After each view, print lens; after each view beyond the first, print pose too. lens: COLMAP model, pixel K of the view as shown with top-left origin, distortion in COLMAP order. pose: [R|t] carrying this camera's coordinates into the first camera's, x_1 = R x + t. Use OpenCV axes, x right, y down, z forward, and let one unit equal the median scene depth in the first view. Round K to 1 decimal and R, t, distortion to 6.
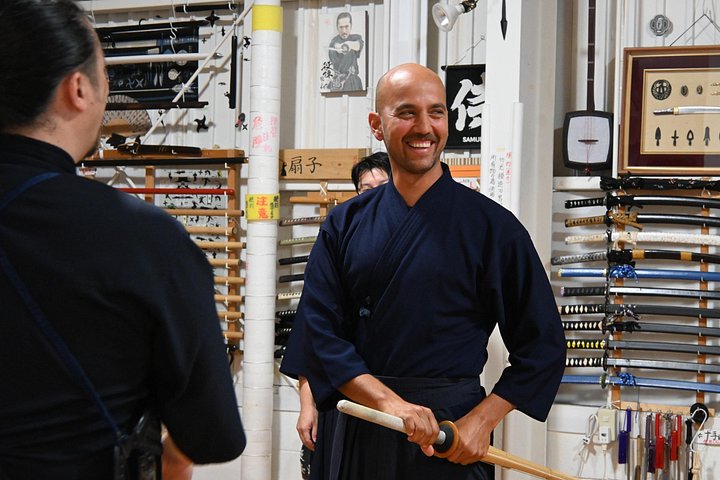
lens RADIAL K [[1591.4, 0, 360.0], [0, 1591.4, 240.0], [0, 0, 1]] dist [-0.021397, 0.119444]
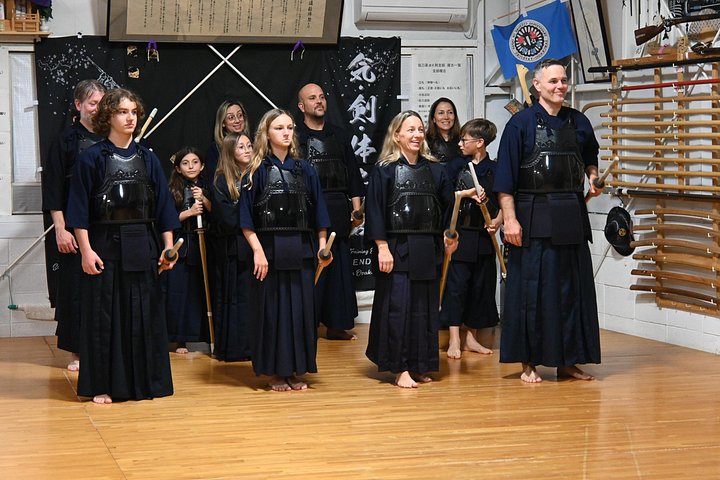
lens RADIAL K [[1591.4, 0, 360.0], [0, 1591.4, 240.0], [0, 0, 1]] dist [-0.021397, 0.119444]
pose [[0.761142, 0.008129, -0.648534, 0.534214], [0.034667, 0.997982, 0.053196, 0.020759], [0.647658, -0.062972, 0.759324, -0.199971]]
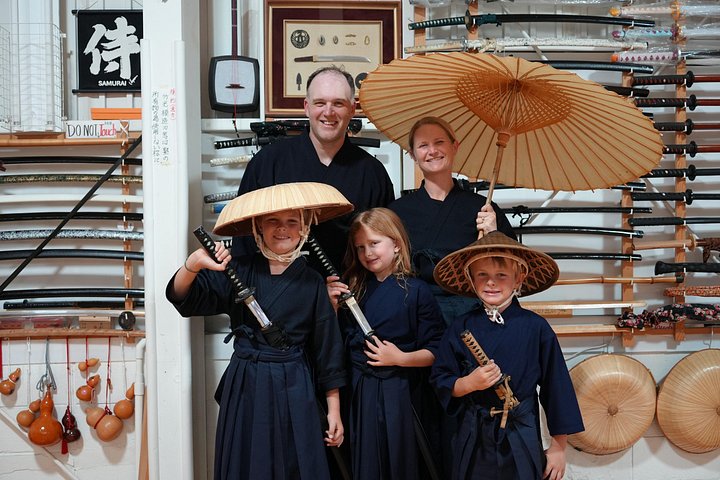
lens RADIAL K [[824.4, 0, 341.1], [0, 824.4, 228.9], [0, 0, 1]] dist [0.007315, 0.035160]
pose [[0.851769, -0.043345, 0.522121, -0.083306], [0.030022, 0.998972, 0.033954, 0.016658], [-0.523056, -0.013246, 0.852195, 0.468398]]
